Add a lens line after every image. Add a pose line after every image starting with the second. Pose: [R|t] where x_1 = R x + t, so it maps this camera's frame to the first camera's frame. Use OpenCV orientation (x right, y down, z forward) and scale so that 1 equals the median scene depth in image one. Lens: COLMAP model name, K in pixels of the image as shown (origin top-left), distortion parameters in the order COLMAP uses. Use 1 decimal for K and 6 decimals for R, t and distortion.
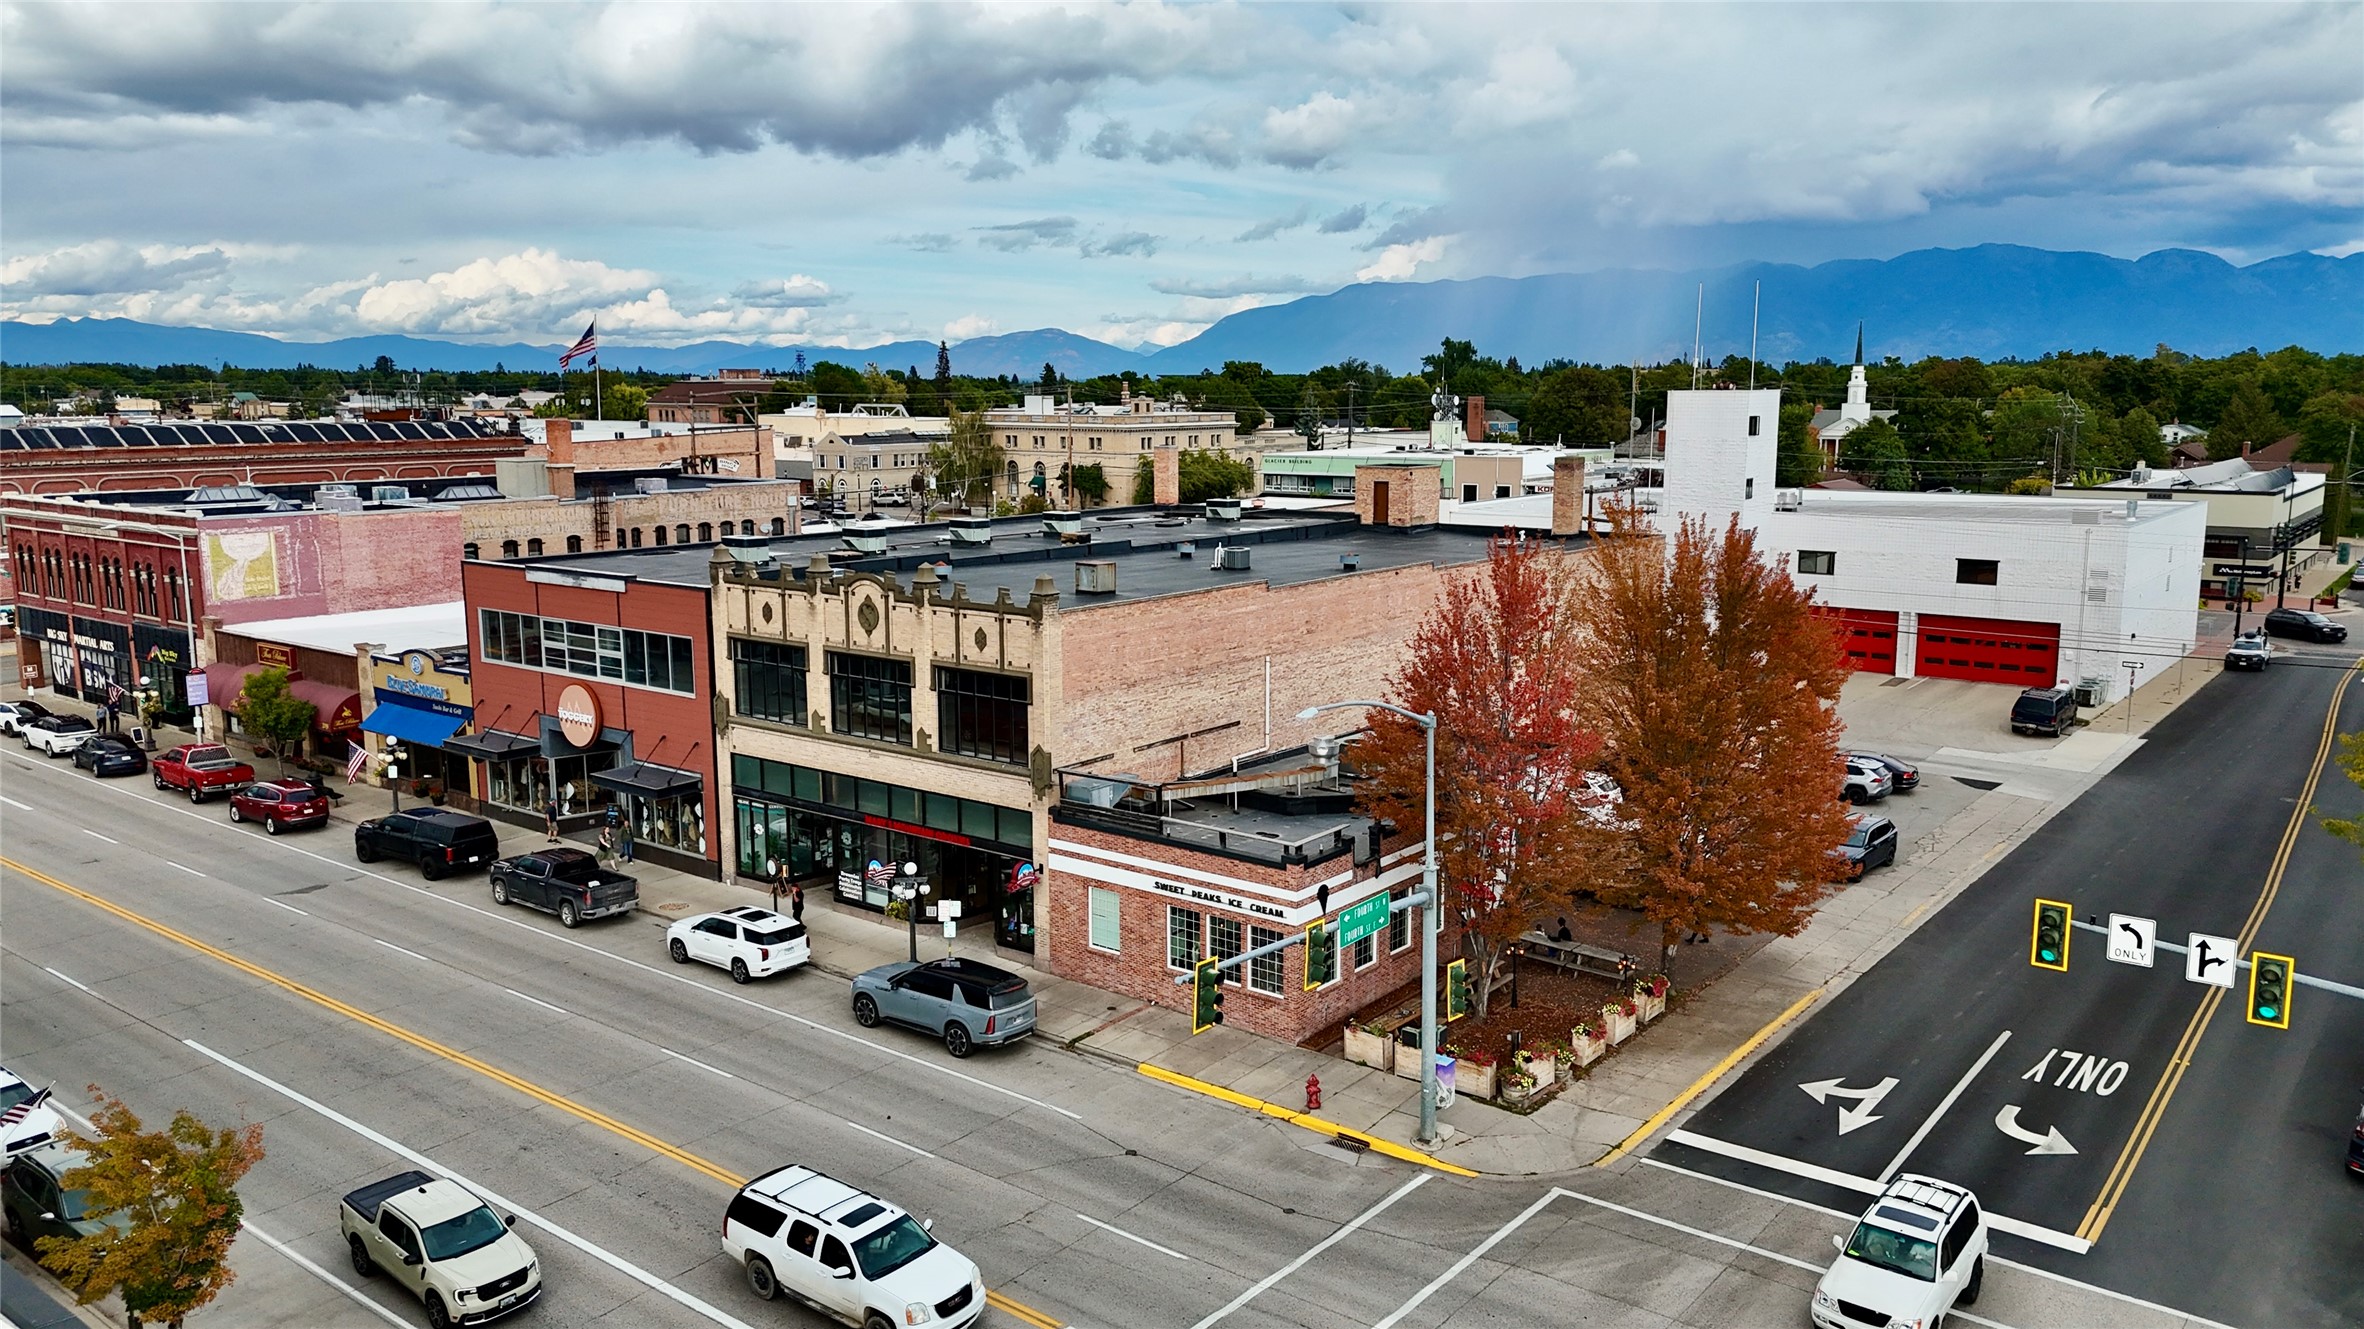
lens RADIAL K [[1738.7, 0, 1193.2], [0, 1738.7, 656.8], [0, 0, 1]] dist [0.105324, -0.126833]
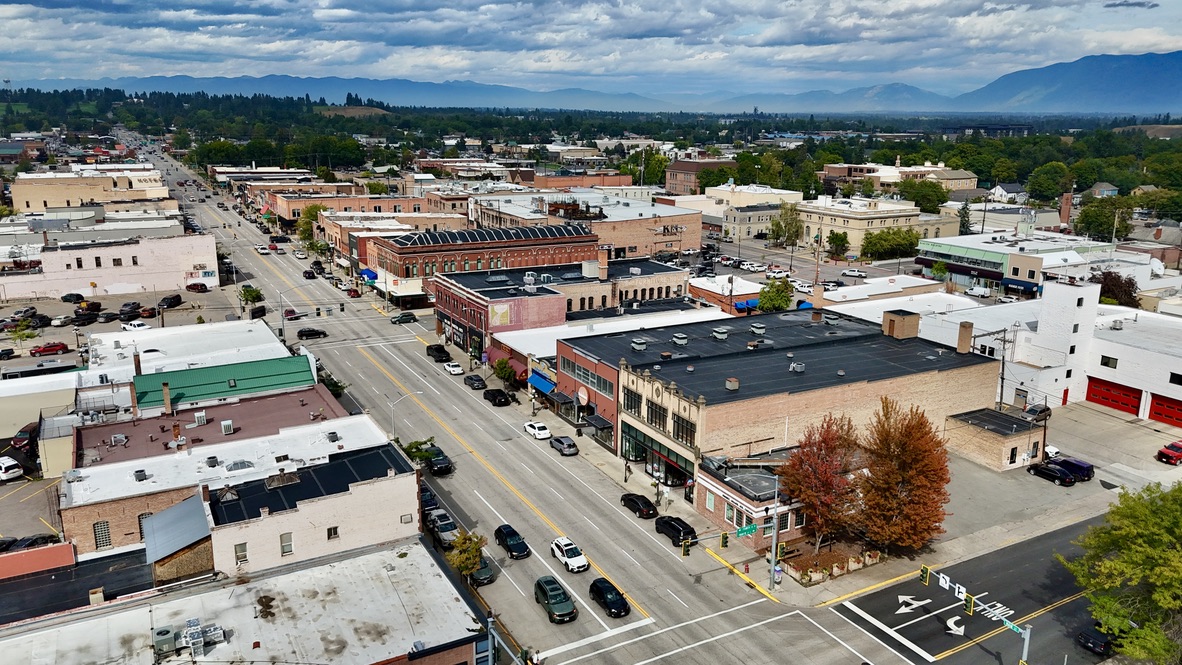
lens RADIAL K [[872.7, 0, 596.4], [0, 872.7, 329.2], [0, 0, 1]] dist [0.076992, -0.066164]
pose [[0.922030, 0.107027, -0.372030, 0.298845], [-0.074446, 0.992107, 0.100908, -0.290611], [0.379893, -0.065344, 0.922720, -0.544208]]
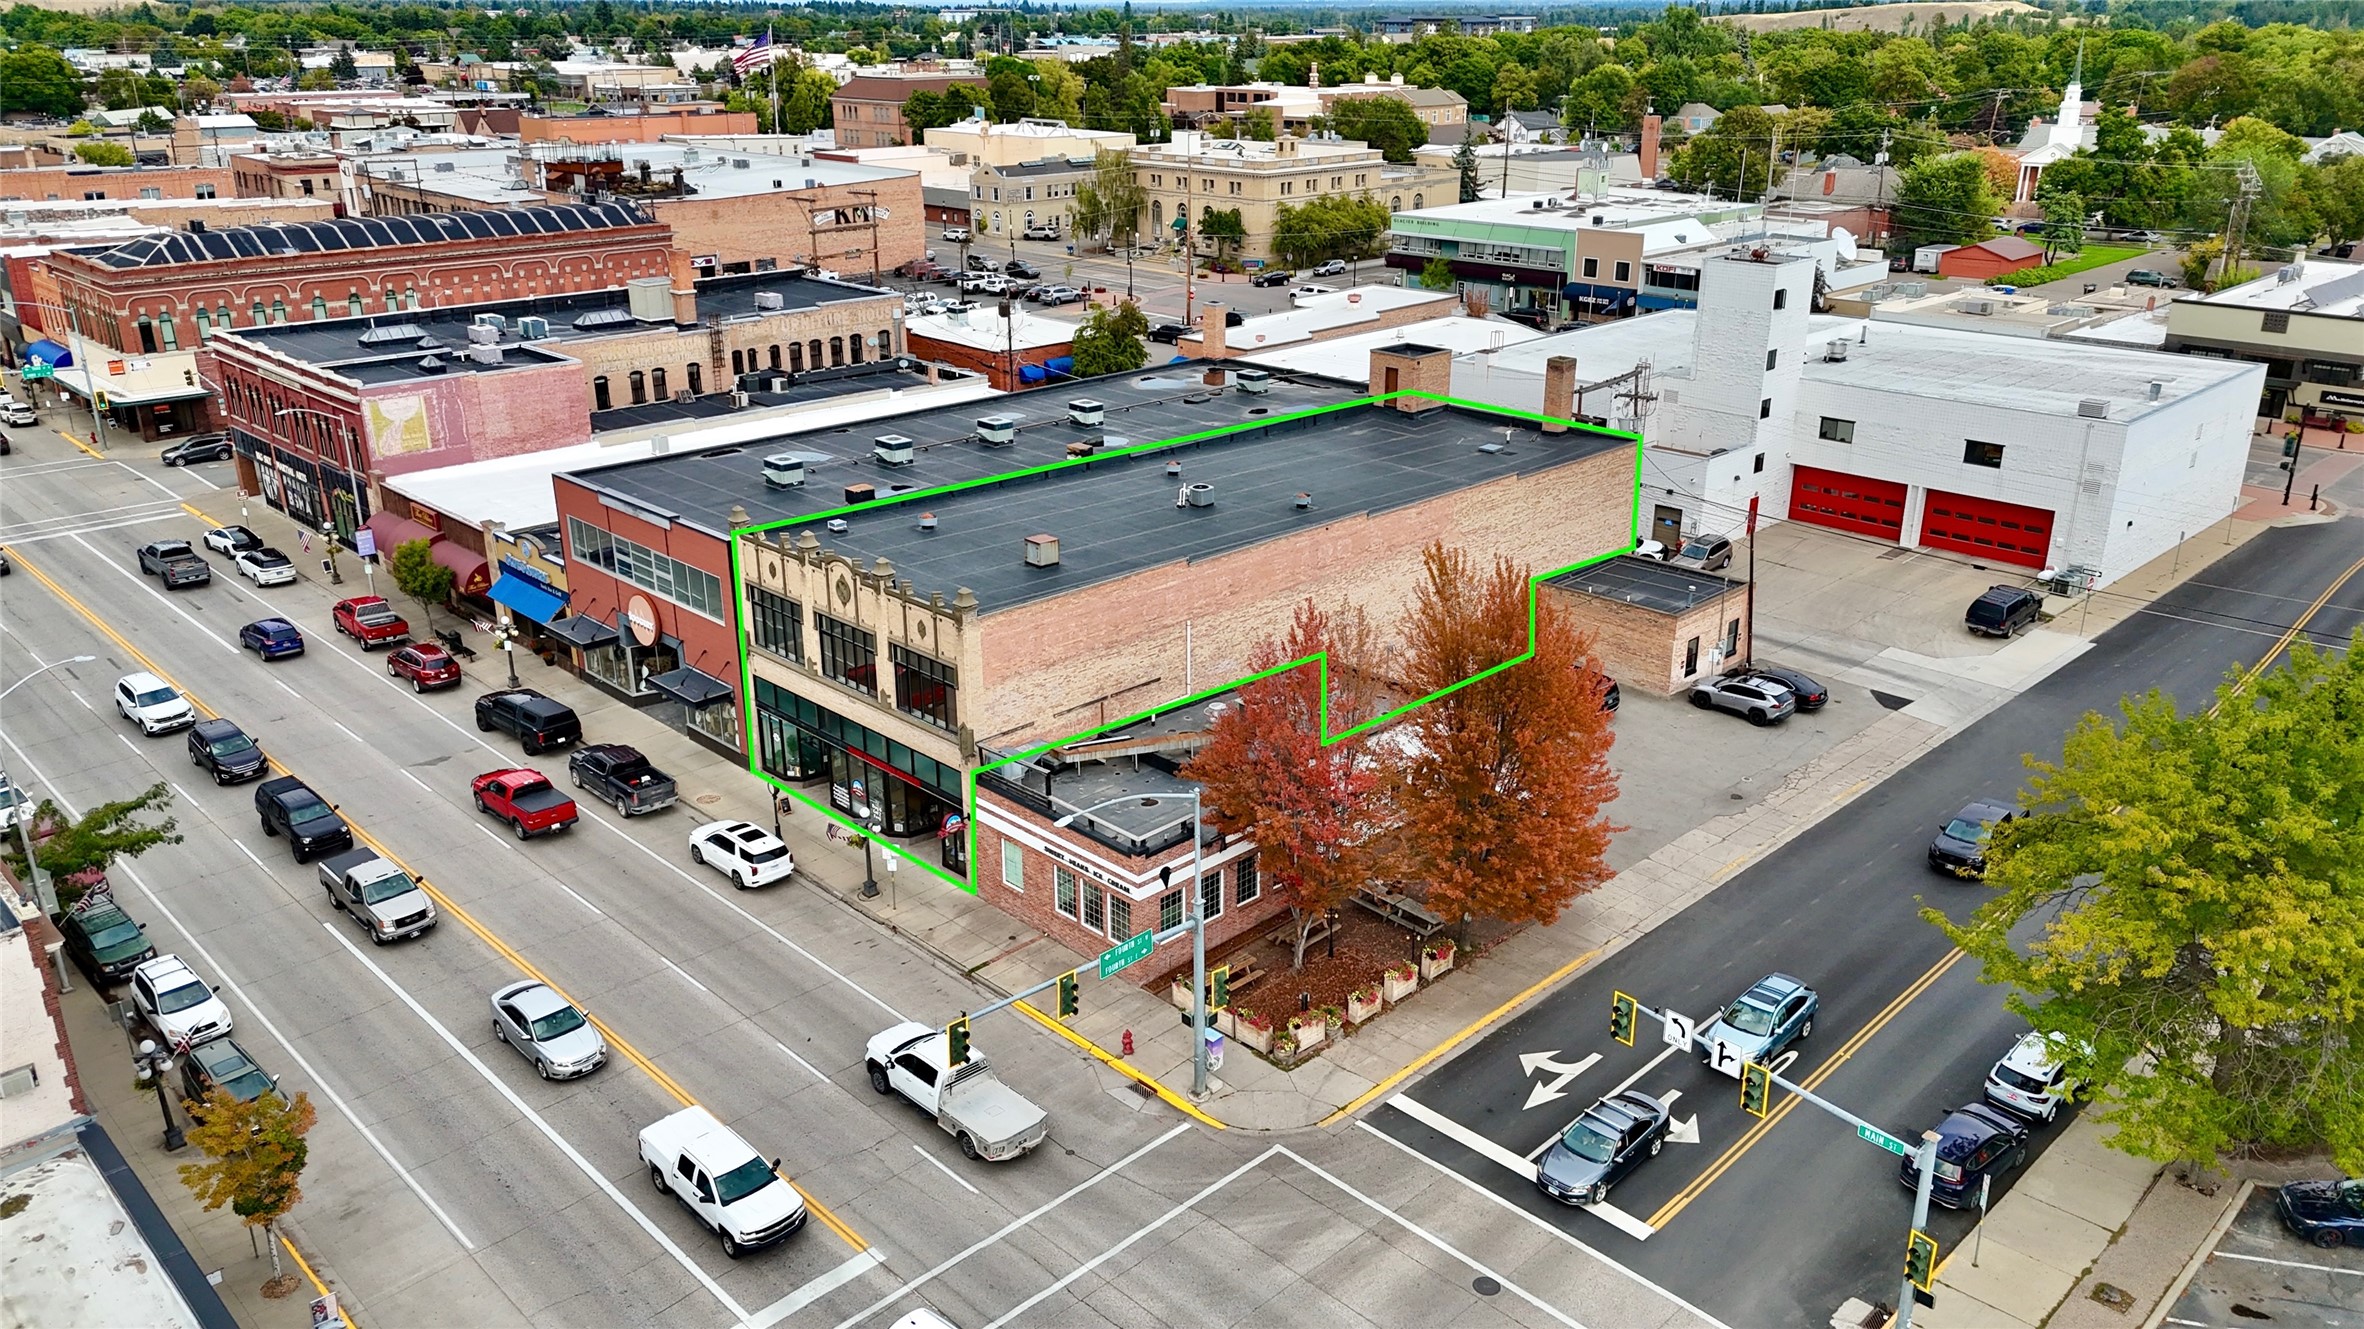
lens RADIAL K [[1738.7, 0, 1193.2], [0, 1738.7, 656.8], [0, 0, 1]] dist [0.105324, -0.126833]
pose [[0.991910, 0.046576, -0.118087, 0.192312], [-0.022253, 0.979651, 0.199473, -0.217900], [0.124975, -0.195232, 0.972762, -0.148867]]
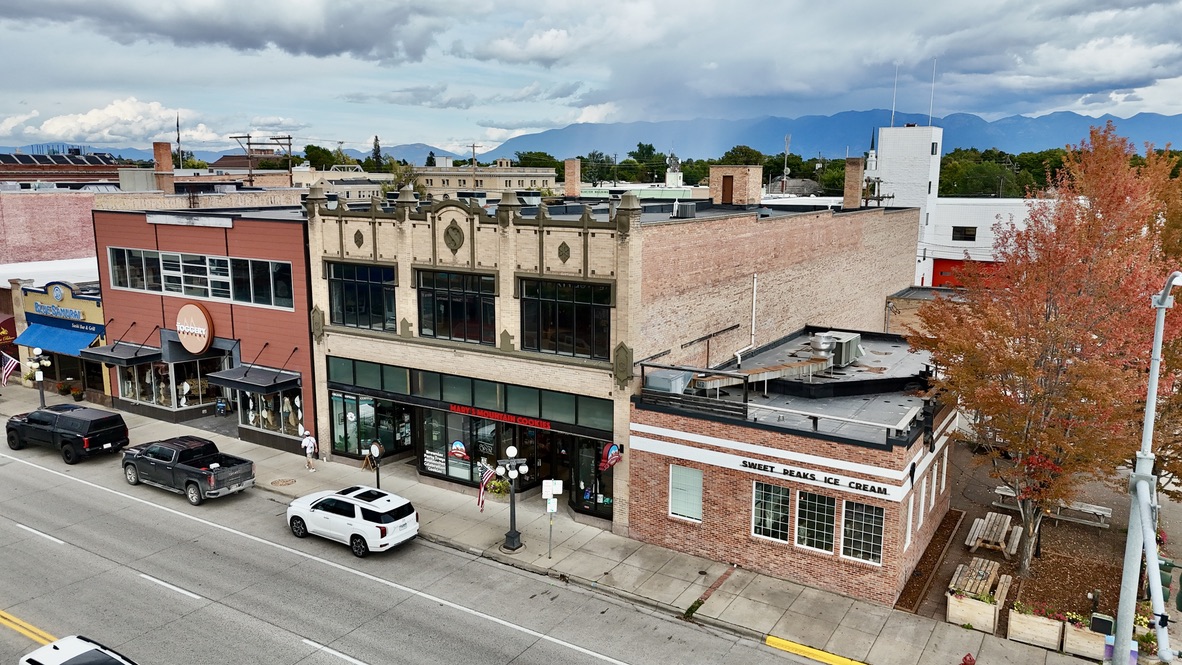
lens RADIAL K [[872.7, 0, 596.4], [0, 872.7, 329.2], [0, 0, 1]] dist [0.076992, -0.066164]
pose [[0.993361, -0.012492, 0.114355, -0.153646], [0.010085, 0.999716, 0.021597, 0.026319], [-0.114592, -0.020300, 0.993205, 0.383656]]
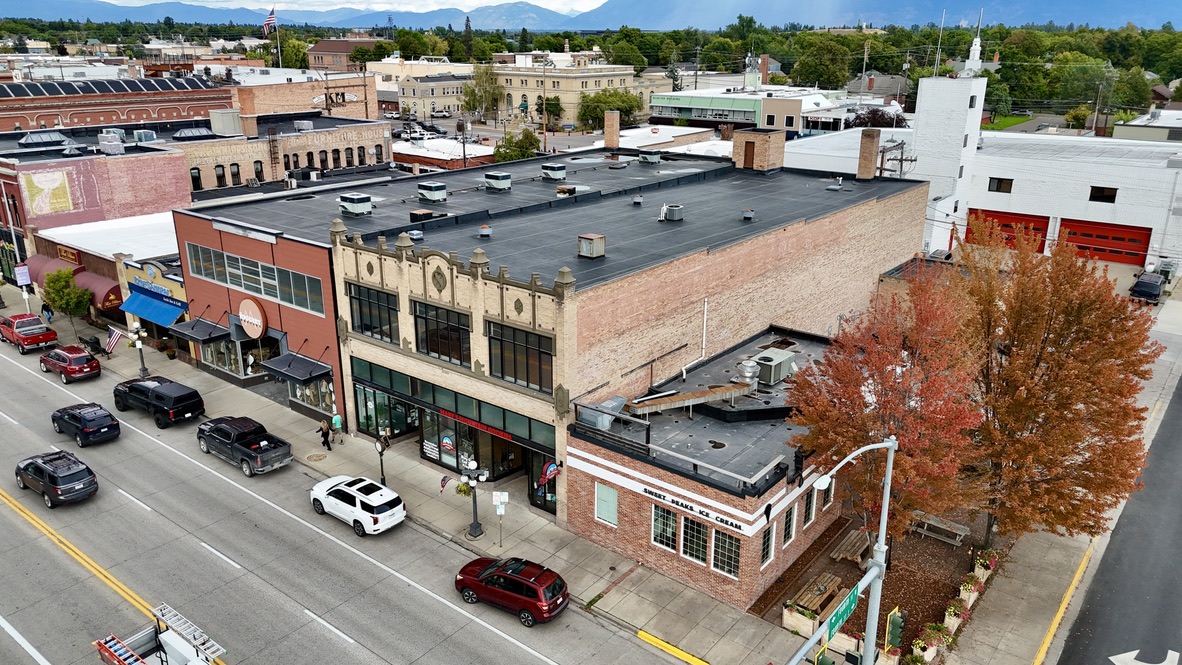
lens RADIAL K [[872.7, 0, 596.4], [0, 872.7, 329.2], [0, 0, 1]] dist [0.076992, -0.066164]
pose [[0.999968, 0.007721, 0.001938, -0.054484], [-0.007937, 0.985621, 0.168782, -0.103589], [-0.000607, -0.168792, 0.985651, 0.266168]]
